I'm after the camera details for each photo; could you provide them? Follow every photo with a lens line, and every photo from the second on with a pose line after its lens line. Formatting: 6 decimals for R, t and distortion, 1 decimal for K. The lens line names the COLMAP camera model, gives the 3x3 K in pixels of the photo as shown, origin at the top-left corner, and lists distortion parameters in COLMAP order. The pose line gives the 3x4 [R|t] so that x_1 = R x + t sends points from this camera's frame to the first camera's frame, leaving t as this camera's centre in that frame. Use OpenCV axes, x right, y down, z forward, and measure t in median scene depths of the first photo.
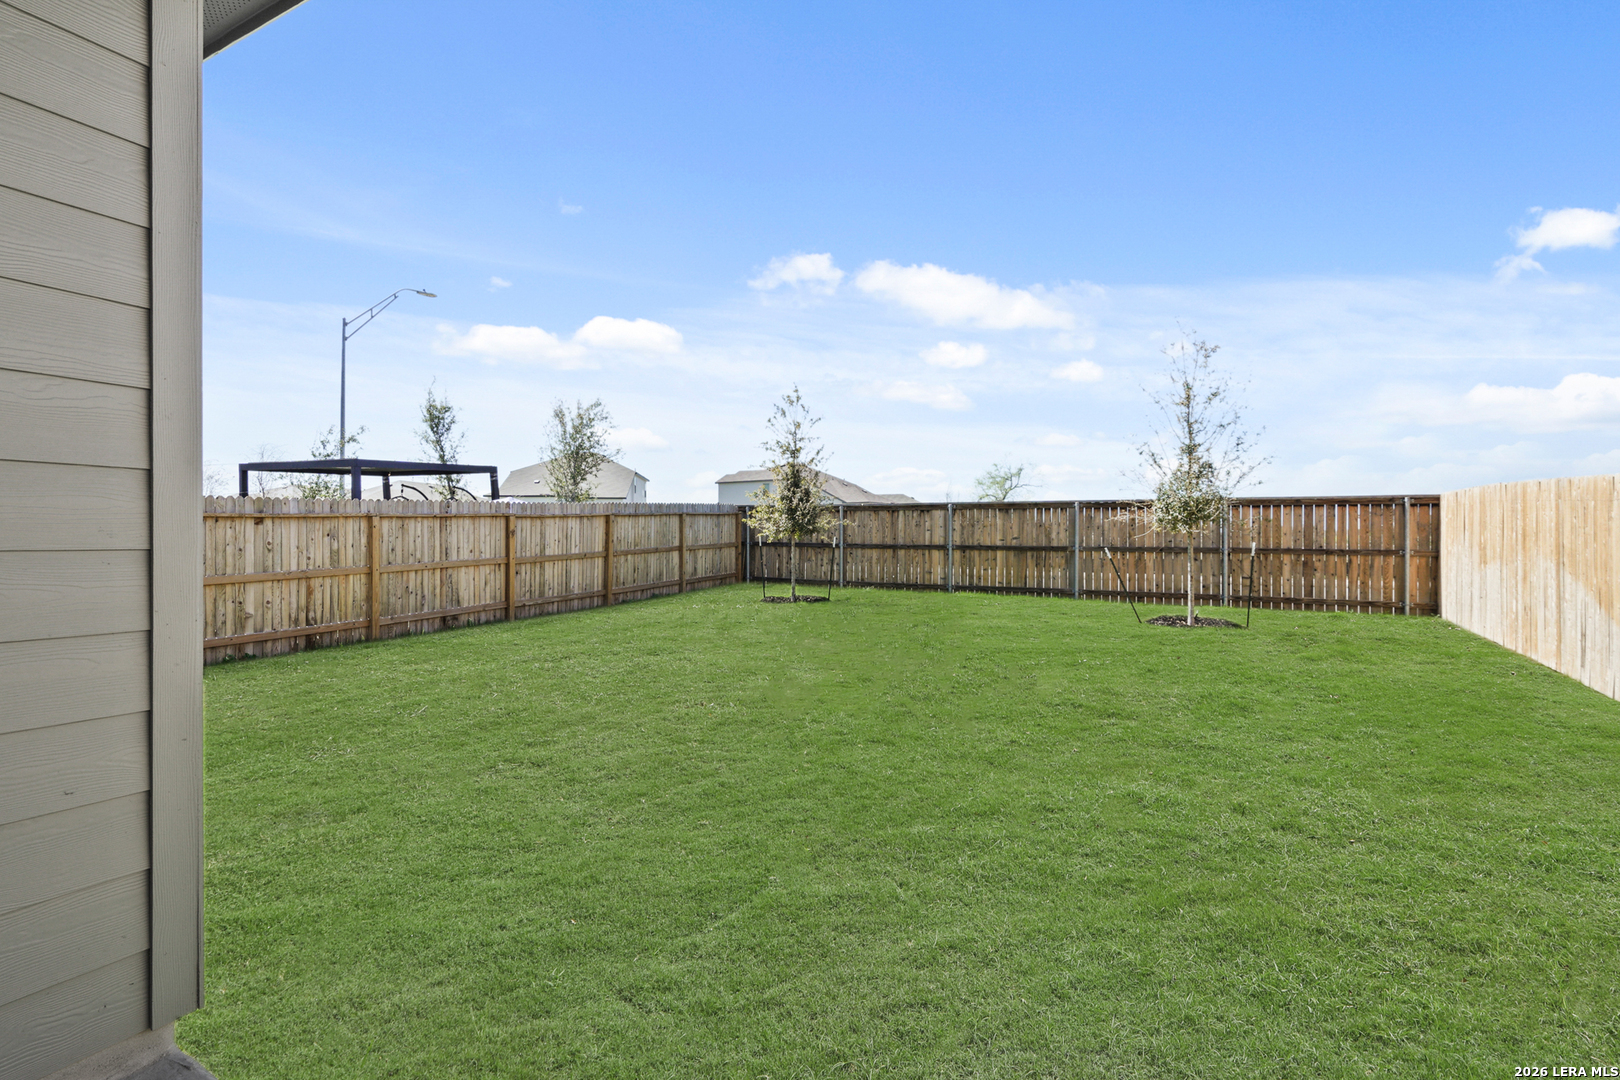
lens RADIAL K [[748.7, 0, 797.1], [0, 748.7, 539.5], [0, 0, 1]] dist [-0.033839, 0.008796]
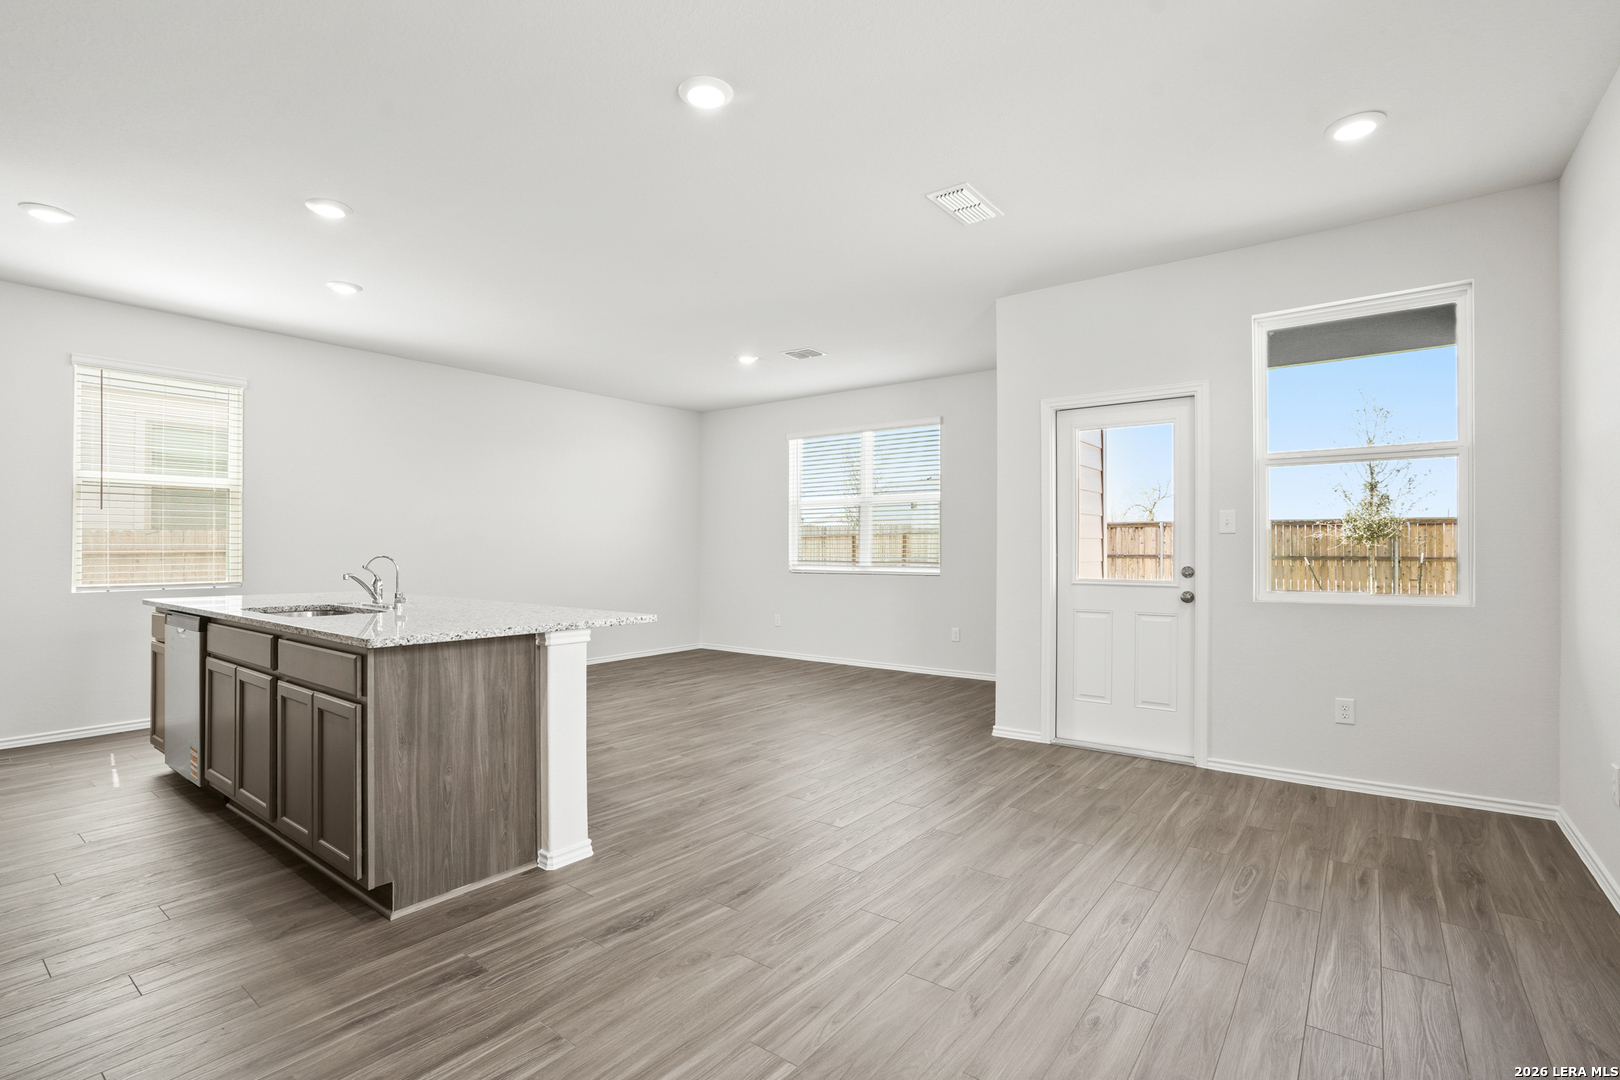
lens RADIAL K [[748.7, 0, 814.9], [0, 748.7, 547.6], [0, 0, 1]] dist [-0.033839, 0.008796]
pose [[0.991967, -0.002969, -0.126459, -0.272605], [0.002844, 0.999995, -0.001167, -0.006456], [0.126462, 0.000798, 0.991971, -0.411188]]
